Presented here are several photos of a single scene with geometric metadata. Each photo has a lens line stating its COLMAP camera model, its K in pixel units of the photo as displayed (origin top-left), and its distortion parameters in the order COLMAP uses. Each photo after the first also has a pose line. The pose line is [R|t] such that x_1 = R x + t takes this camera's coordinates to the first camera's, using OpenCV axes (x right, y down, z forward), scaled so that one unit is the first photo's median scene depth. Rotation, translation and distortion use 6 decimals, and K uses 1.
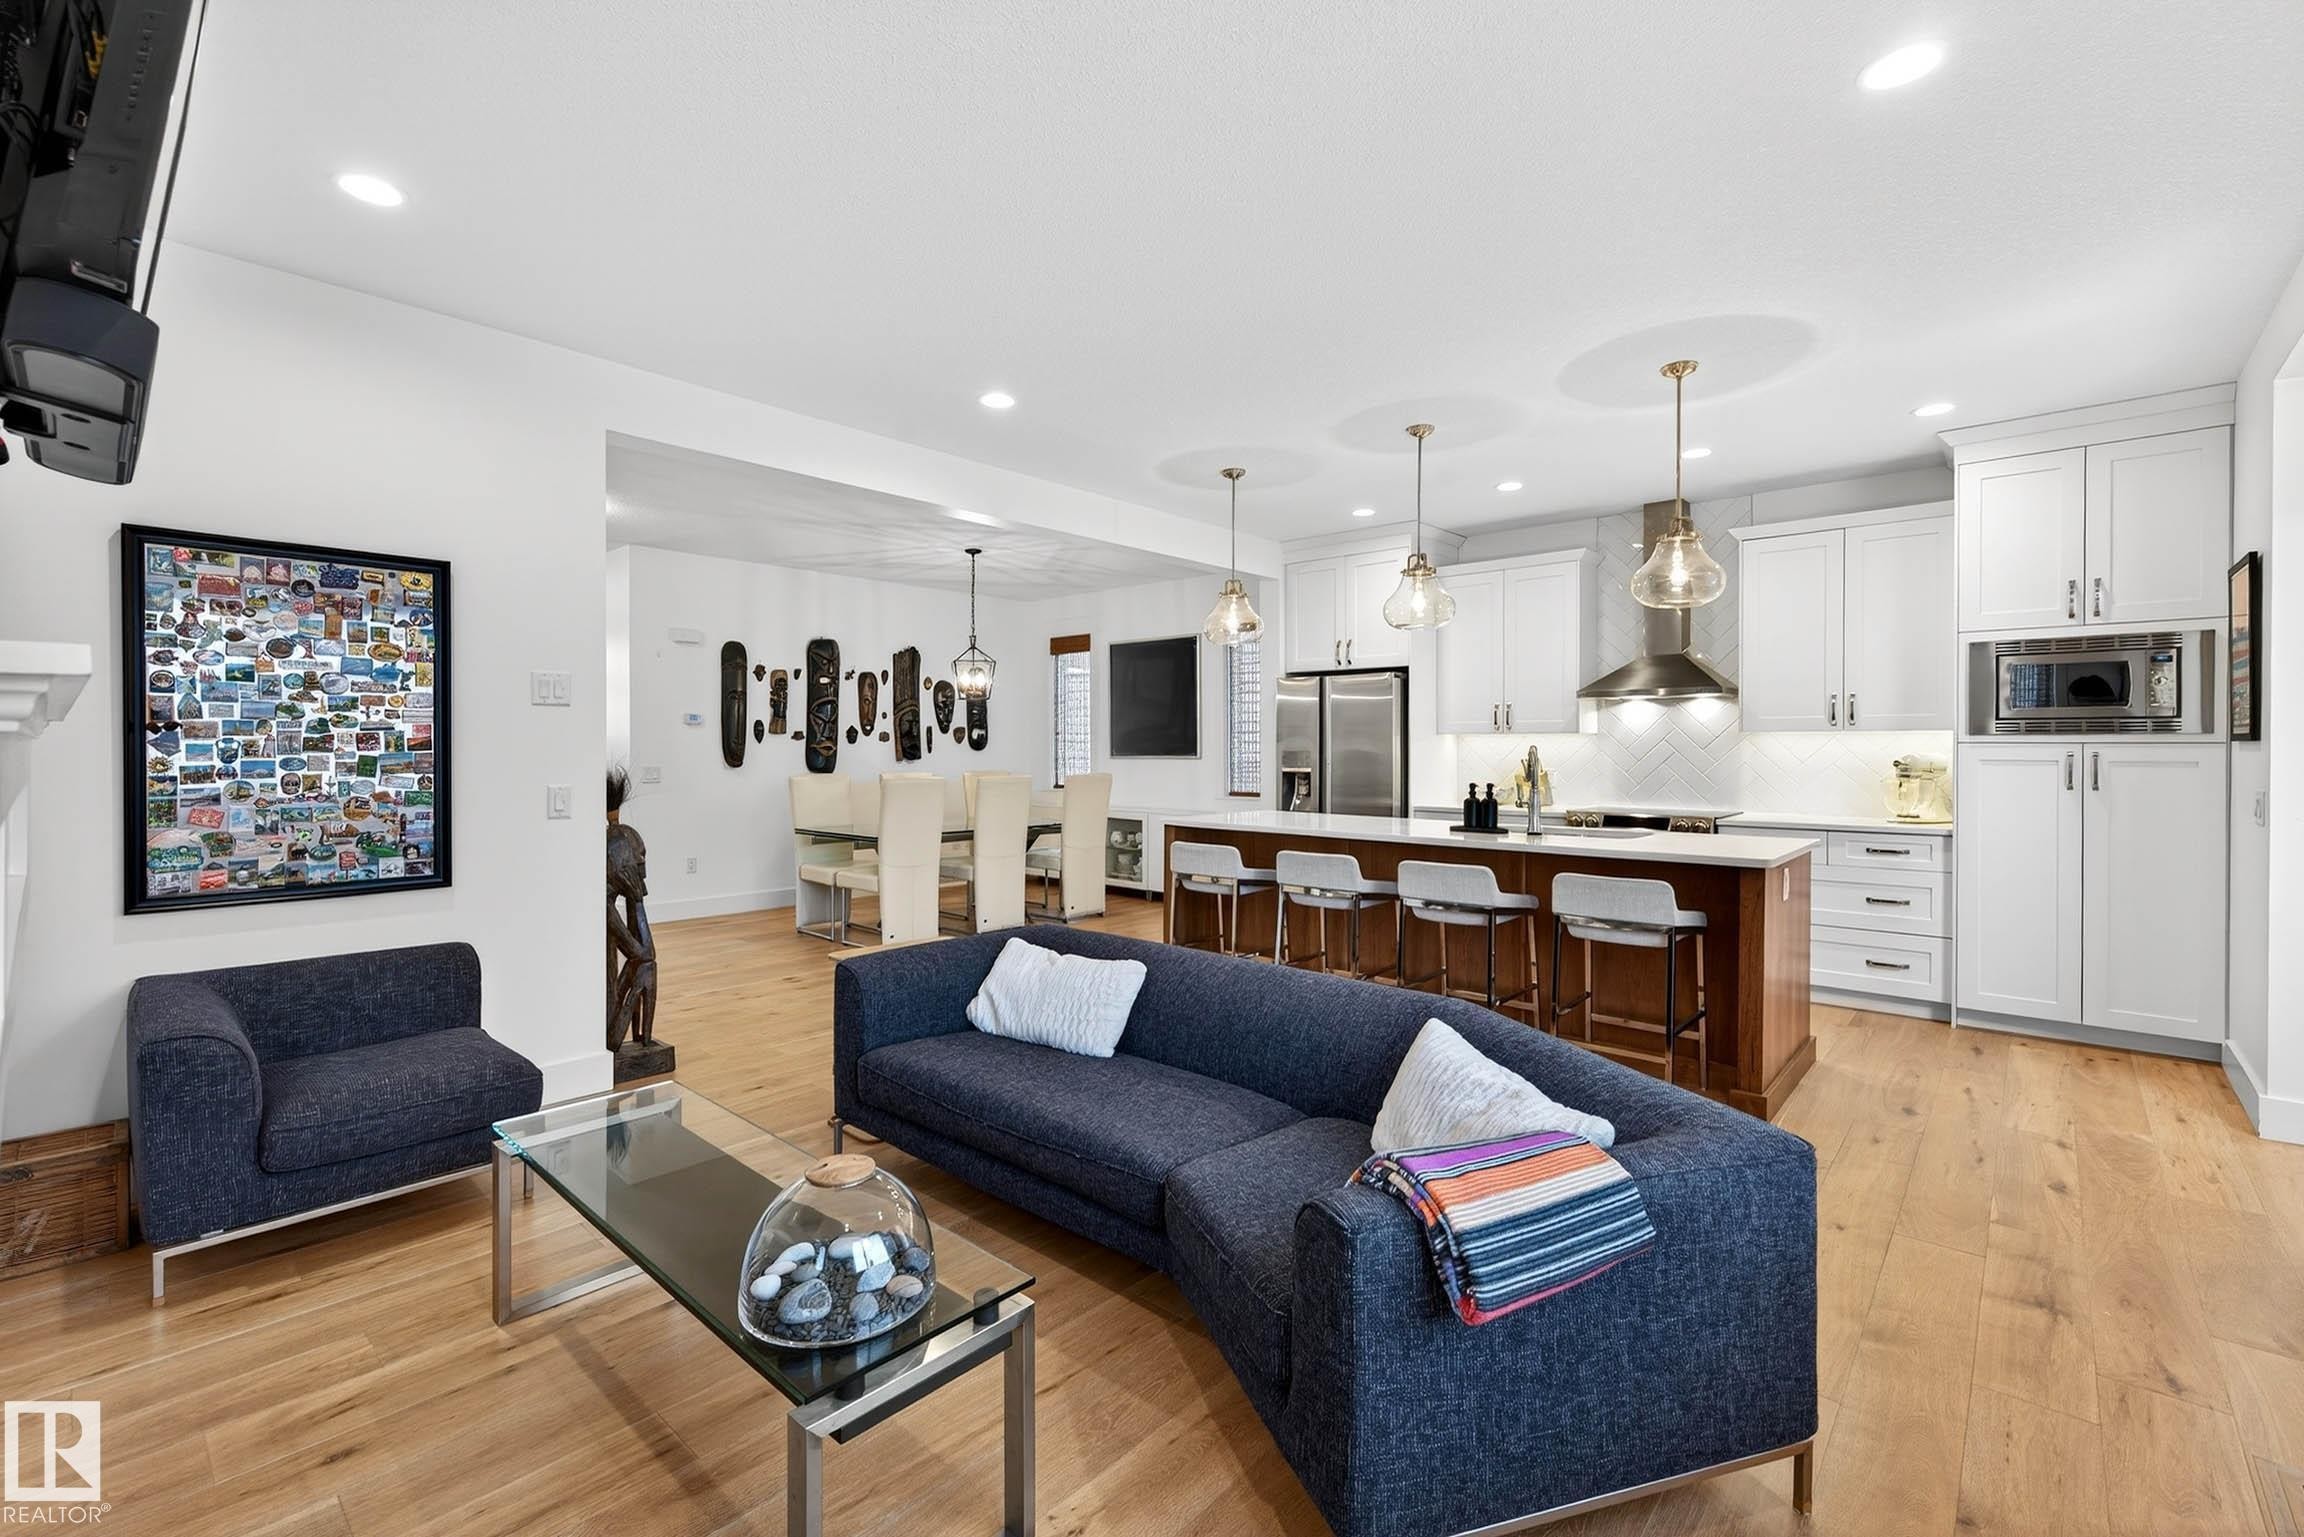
lens RADIAL K [[998.9, 0, 1154.3], [0, 998.9, 754.4], [0, 0, 1]] dist [0.001435, 0.000335]
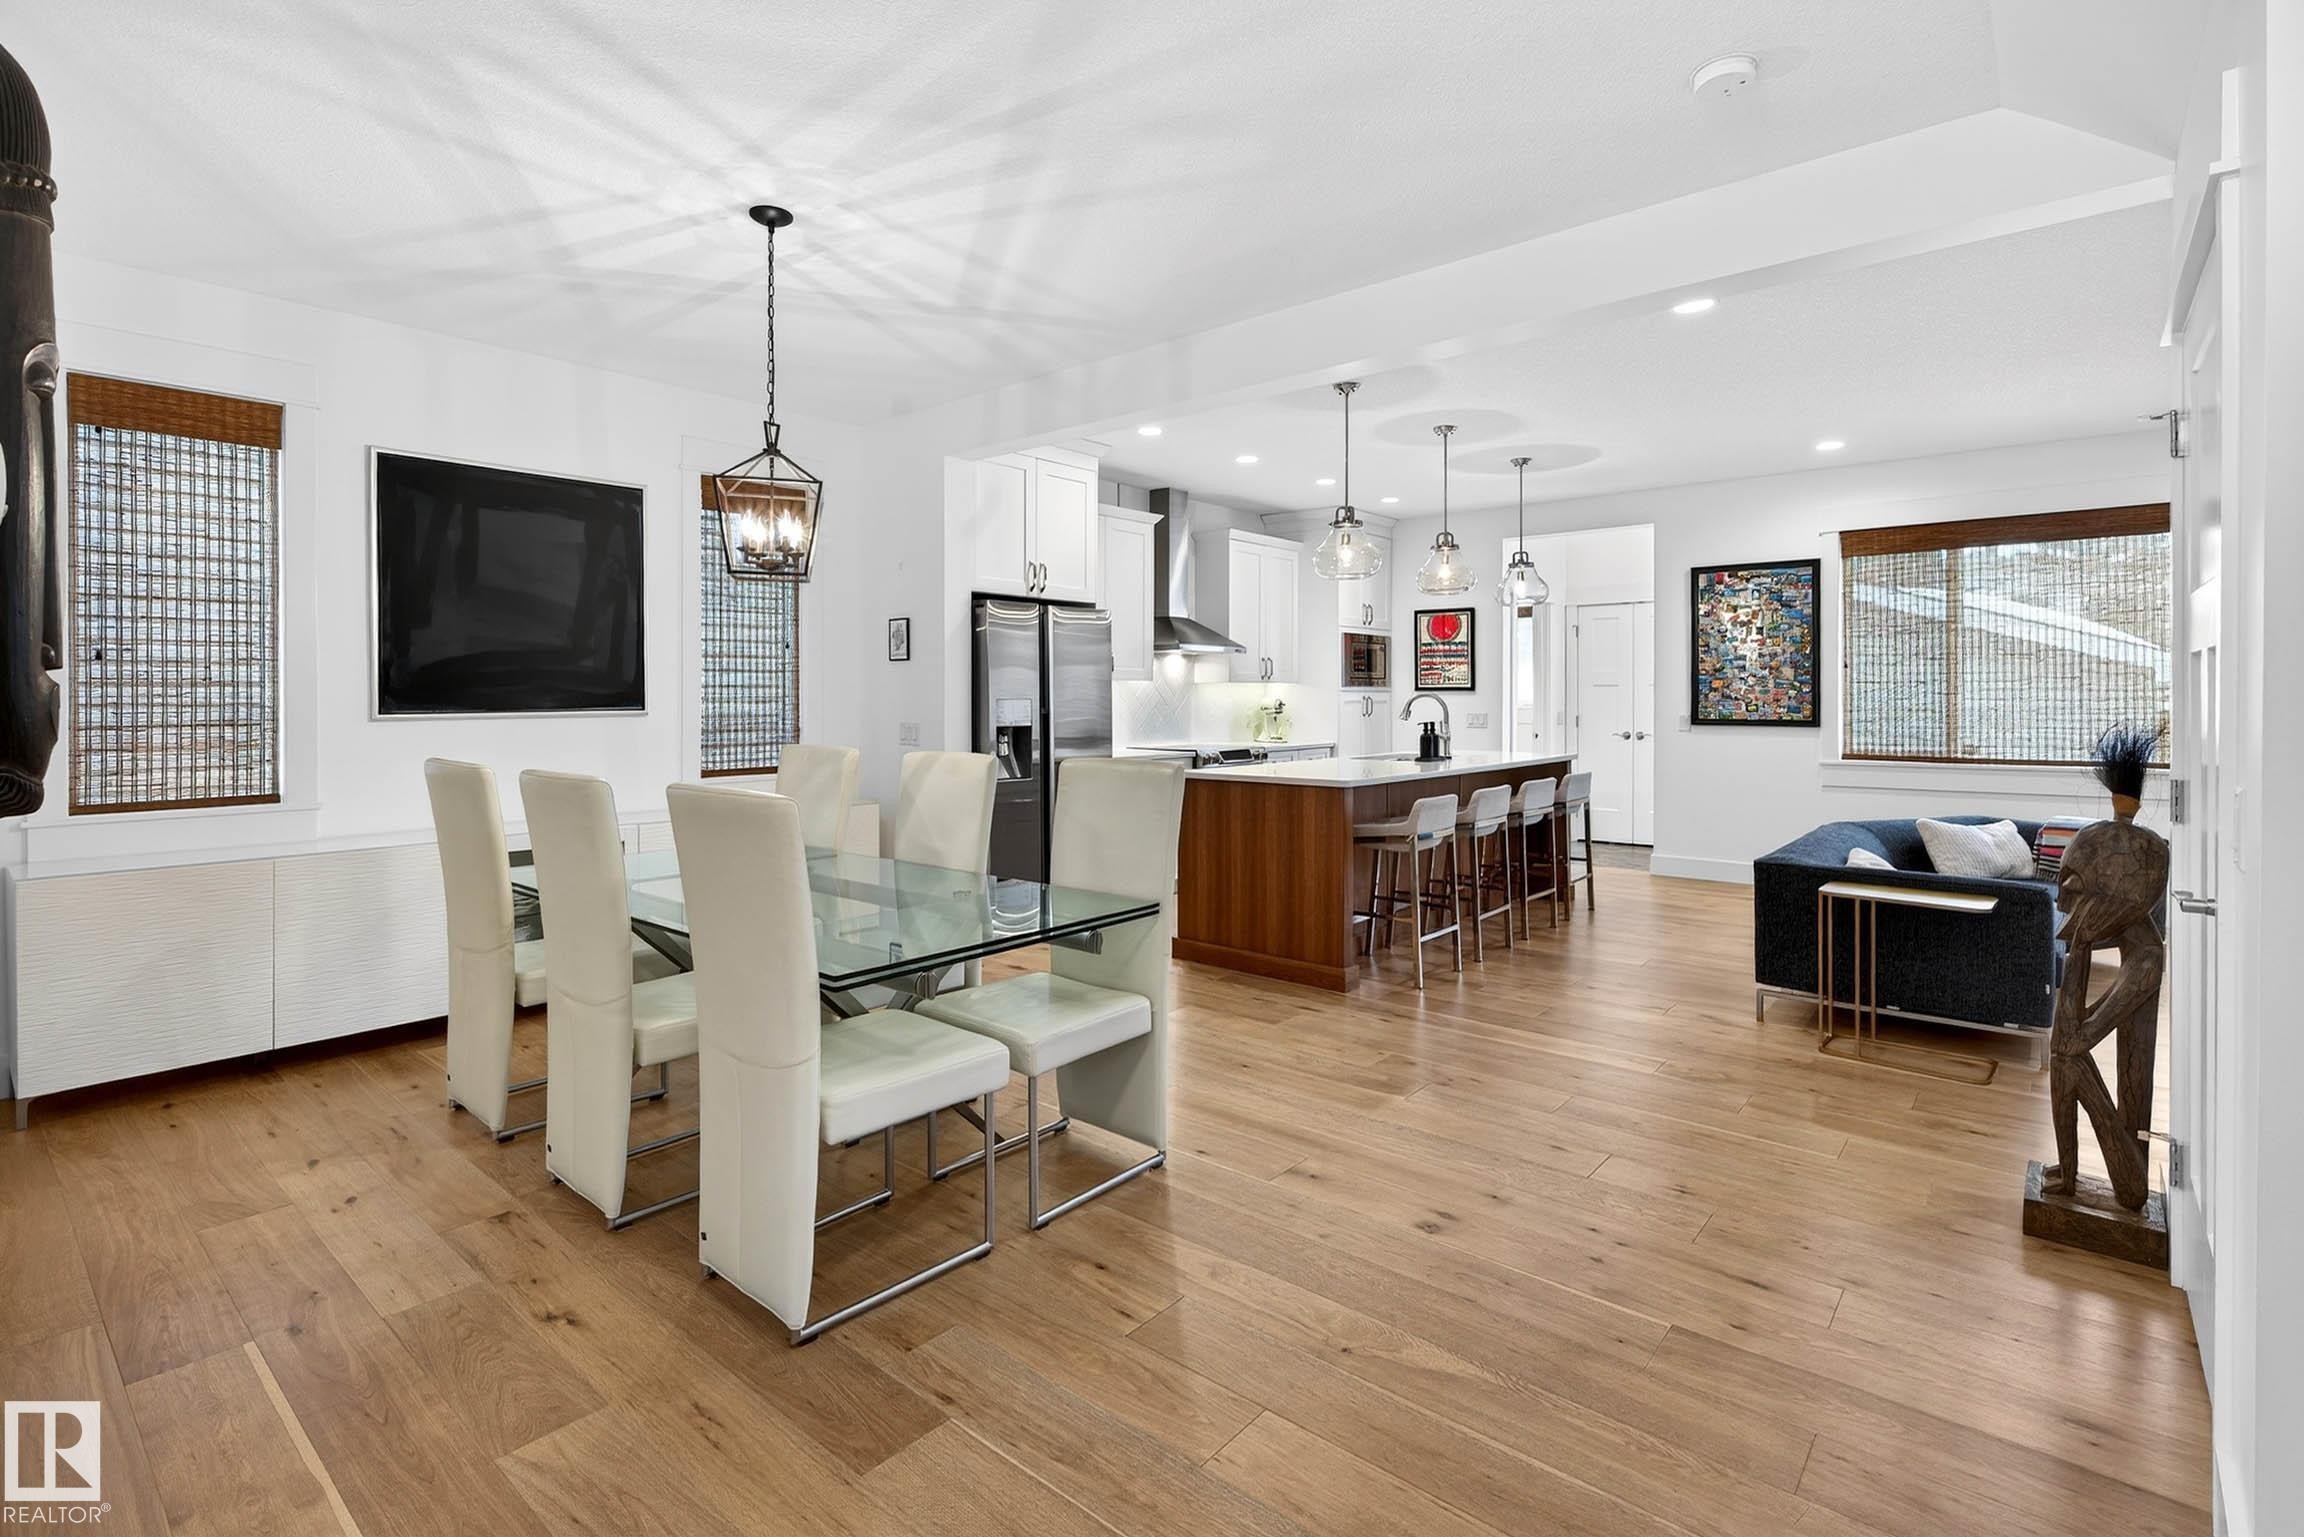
lens RADIAL K [[1063.2, 0, 1156.5], [0, 1063.2, 701.8], [0, 0, 1]] dist [-0.000512, -0.000096]
pose [[-0.034147, -0.007712, 0.999387, -0.507207], [0.007227, 0.999942, 0.007963, -0.005618], [-0.999391, 0.007494, -0.034090, 0.760233]]
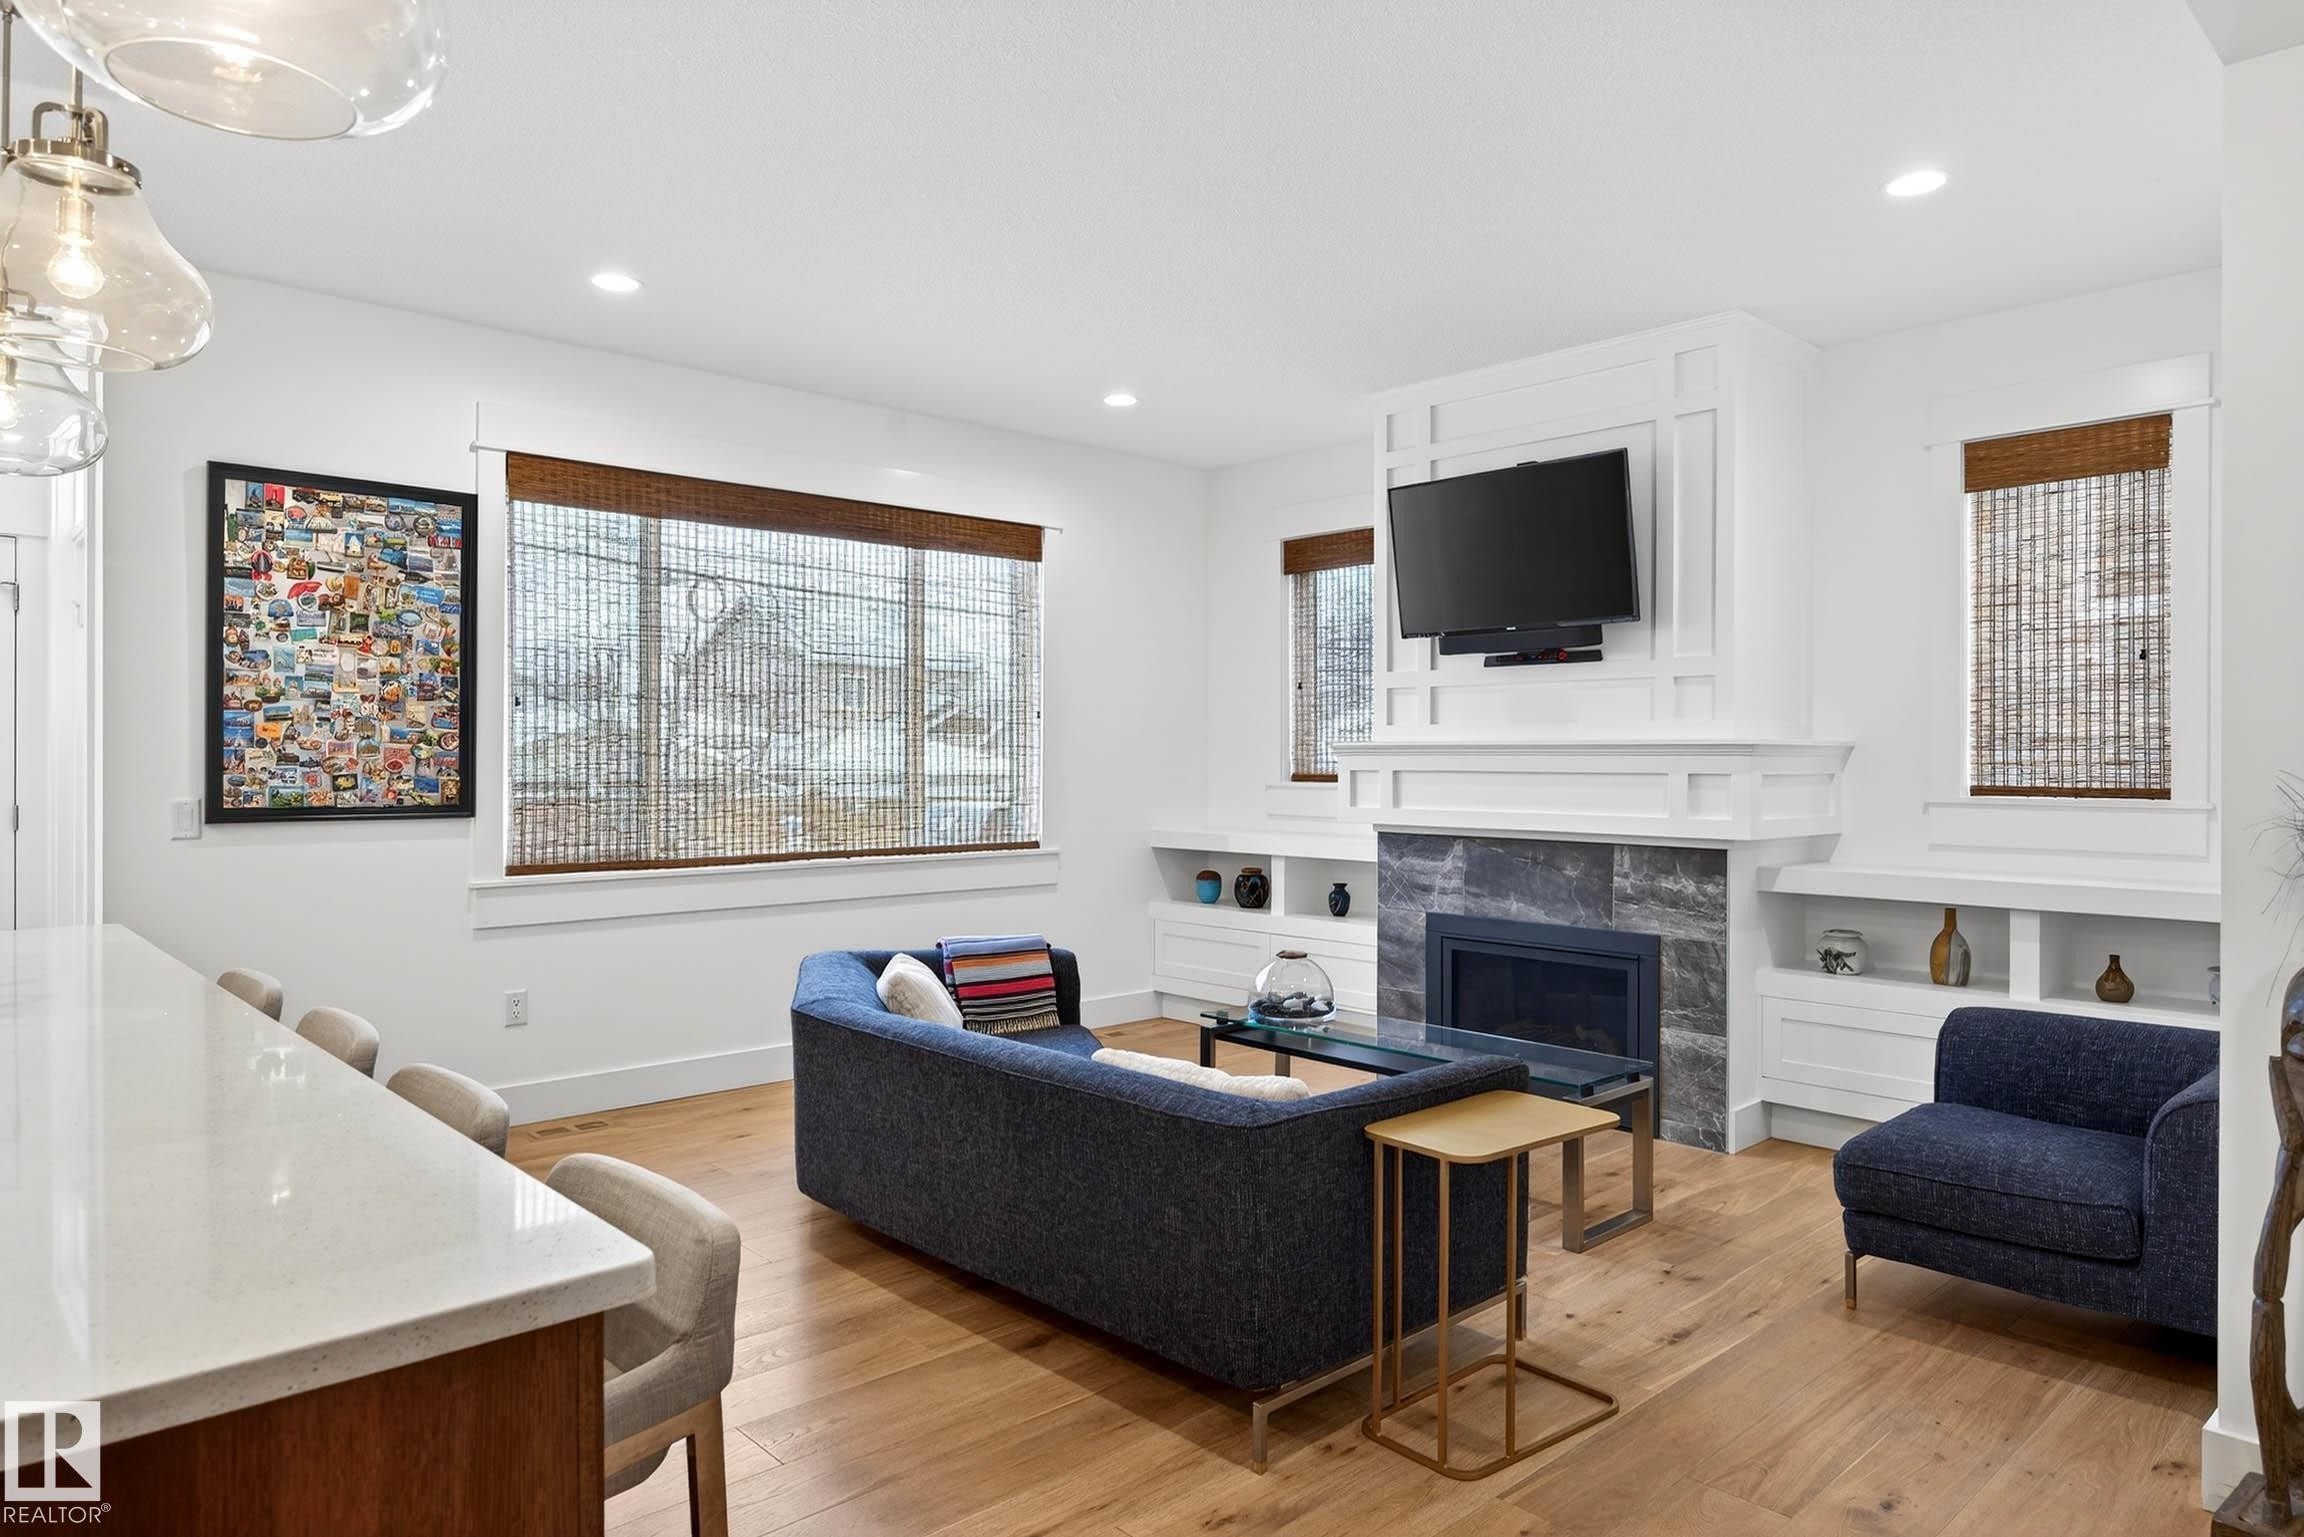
lens RADIAL K [[1406.1, 0, 1152.0], [0, 1406.1, 768.5], [0, 0, 1]] dist [-0.001908, 0.003041]
pose [[-0.996987, -0.005349, 0.077384, -0.026512], [-0.004267, 0.999891, 0.014143, -0.004867], [-0.077451, 0.013770, -0.996901, 0.763671]]
